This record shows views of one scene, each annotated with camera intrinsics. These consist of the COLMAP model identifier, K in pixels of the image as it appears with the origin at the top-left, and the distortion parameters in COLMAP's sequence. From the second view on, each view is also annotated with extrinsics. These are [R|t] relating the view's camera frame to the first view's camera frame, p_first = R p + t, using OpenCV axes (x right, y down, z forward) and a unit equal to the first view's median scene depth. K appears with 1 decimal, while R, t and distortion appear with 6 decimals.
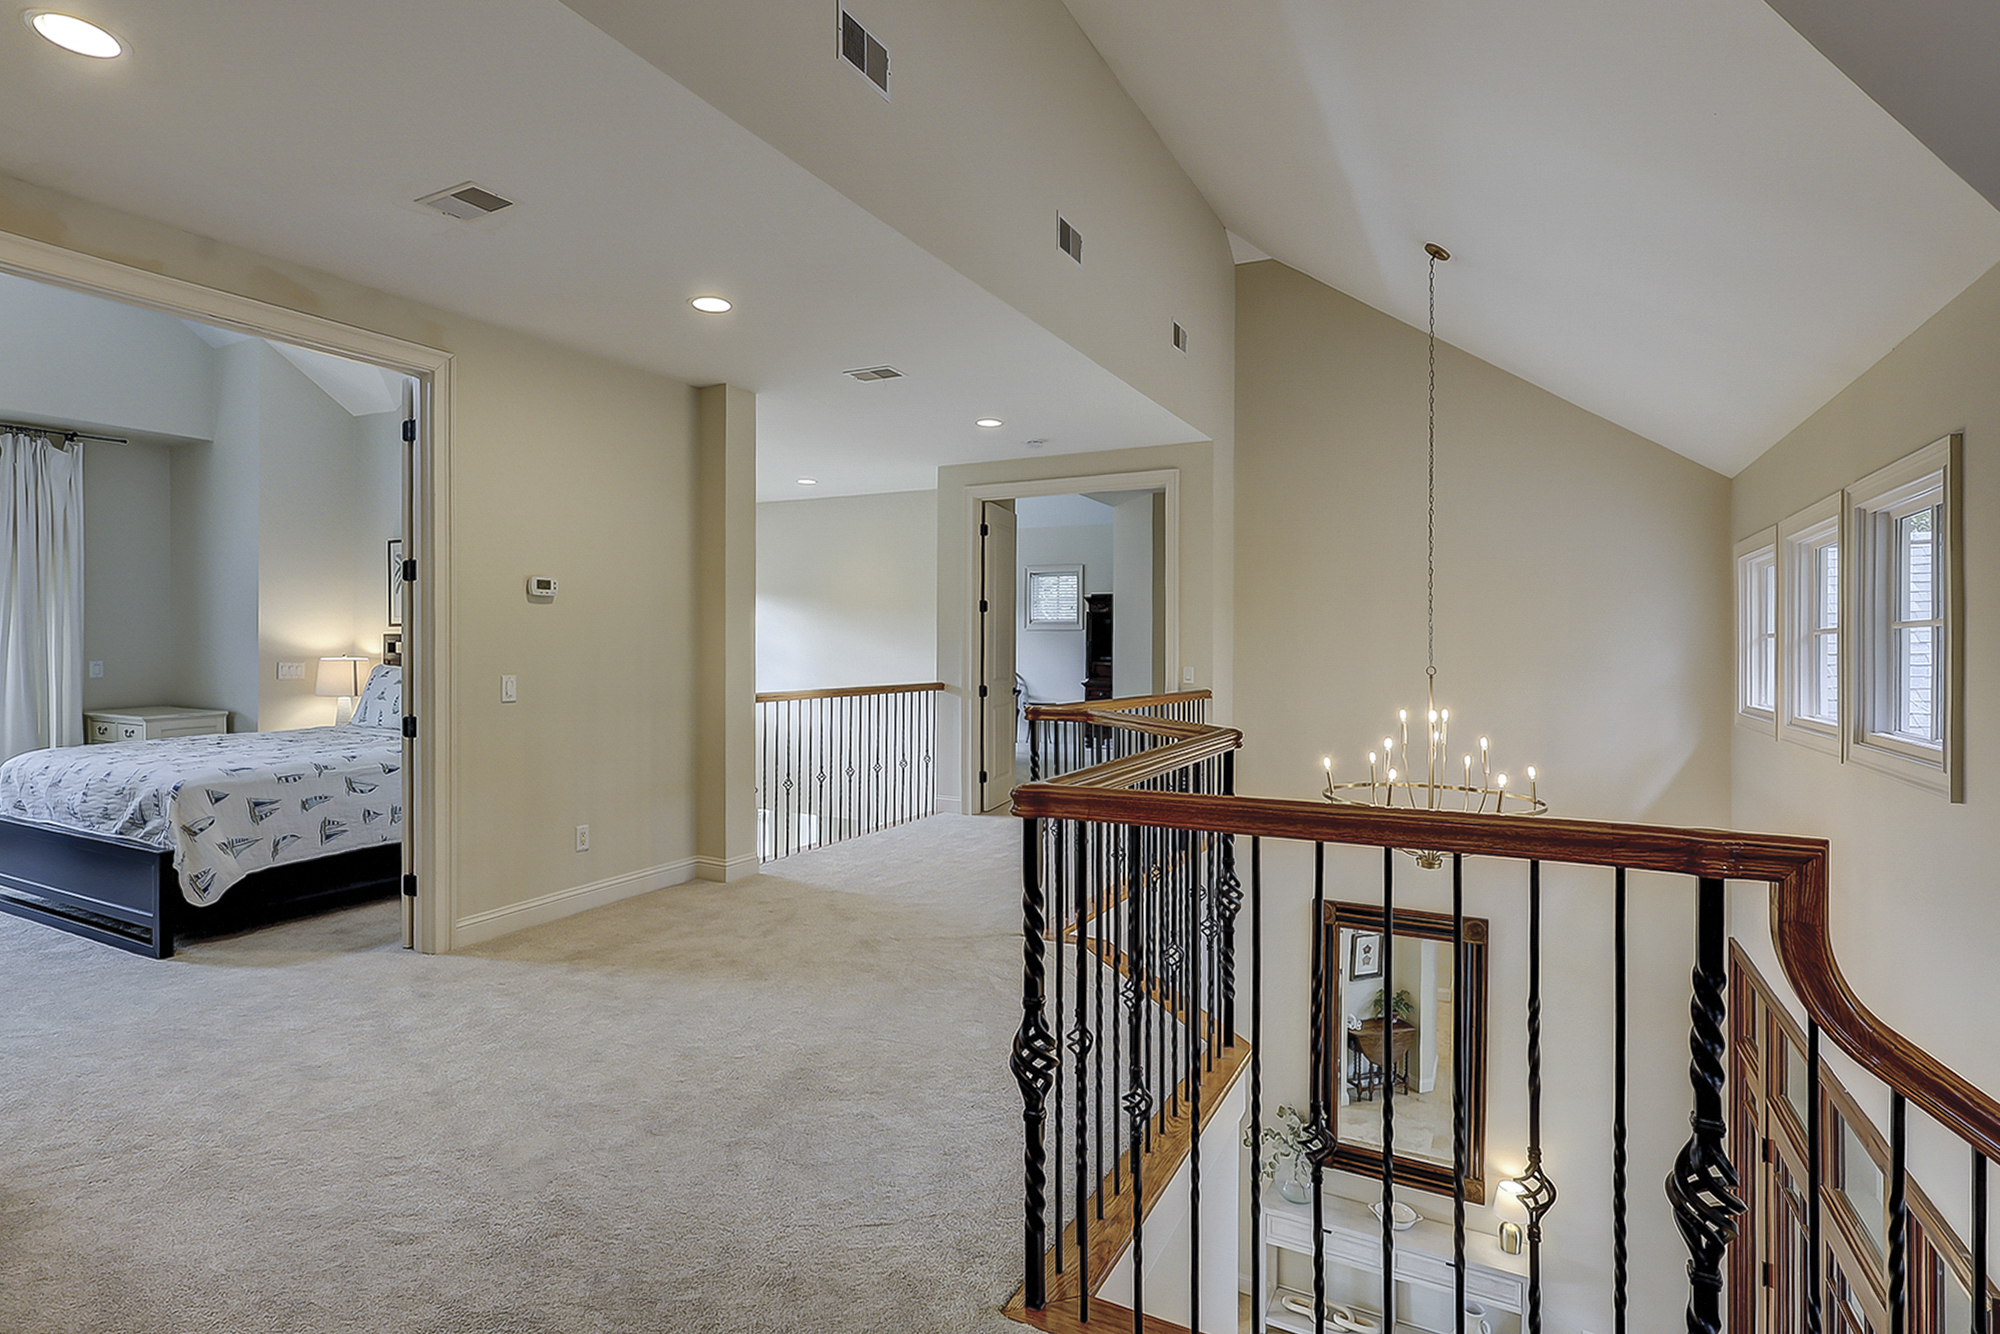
lens RADIAL K [[973.9, 0, 1000.2], [0, 973.9, 654.2], [0, 0, 1]] dist [-0.004050, 0.001954]
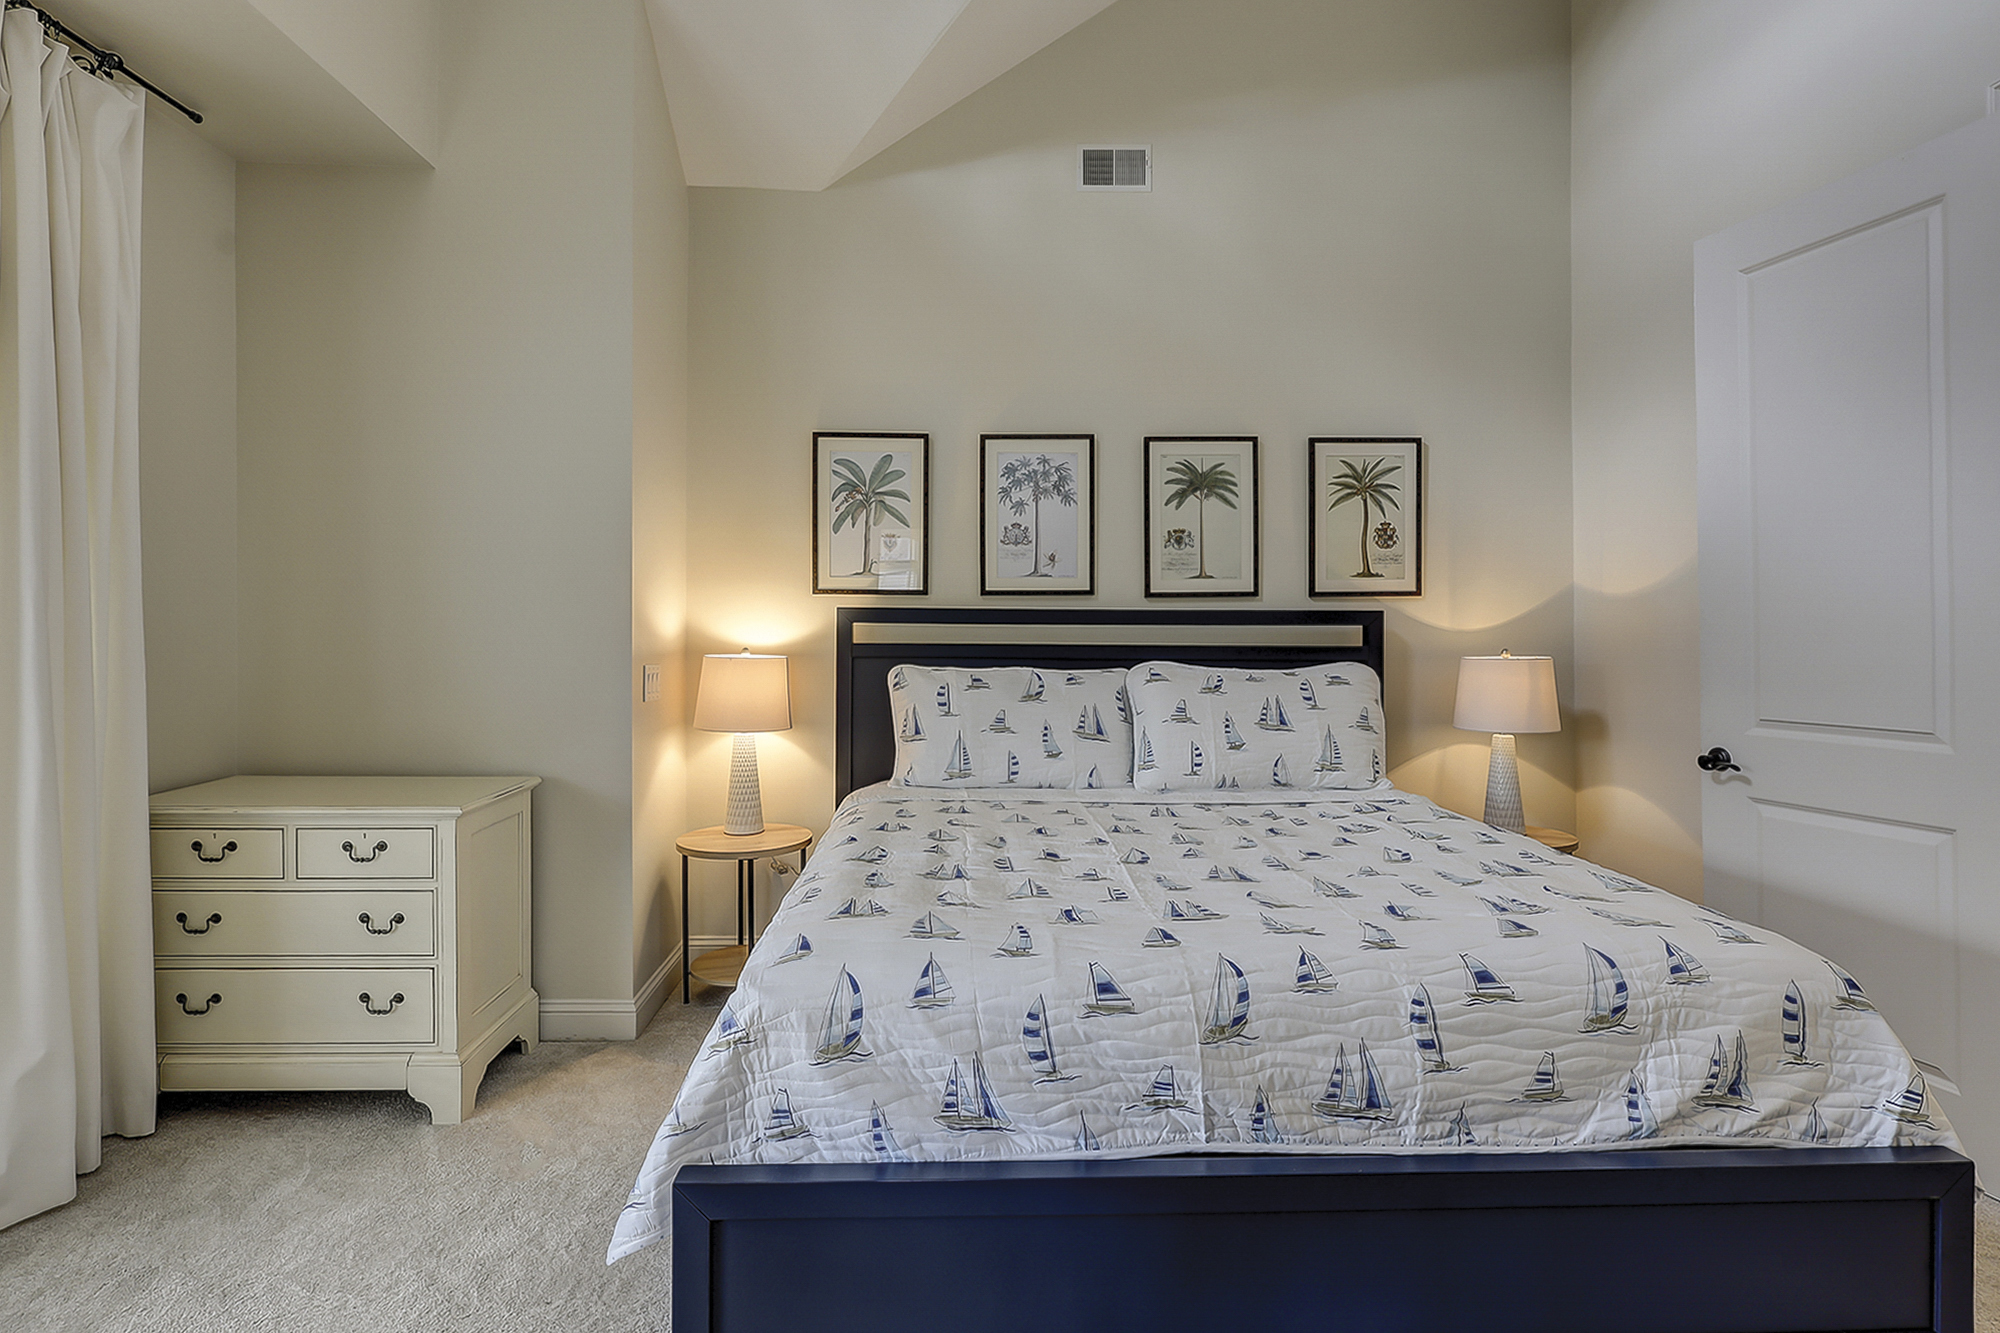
lens RADIAL K [[973.9, 0, 956.9], [0, 973.9, 633.3], [0, 0, 1]] dist [-0.004050, 0.001954]
pose [[0.870839, 0.001204, 0.491567, -1.223711], [0.004599, 0.999933, -0.010597, -0.003305], [-0.491547, 0.011489, 0.870775, 0.746979]]
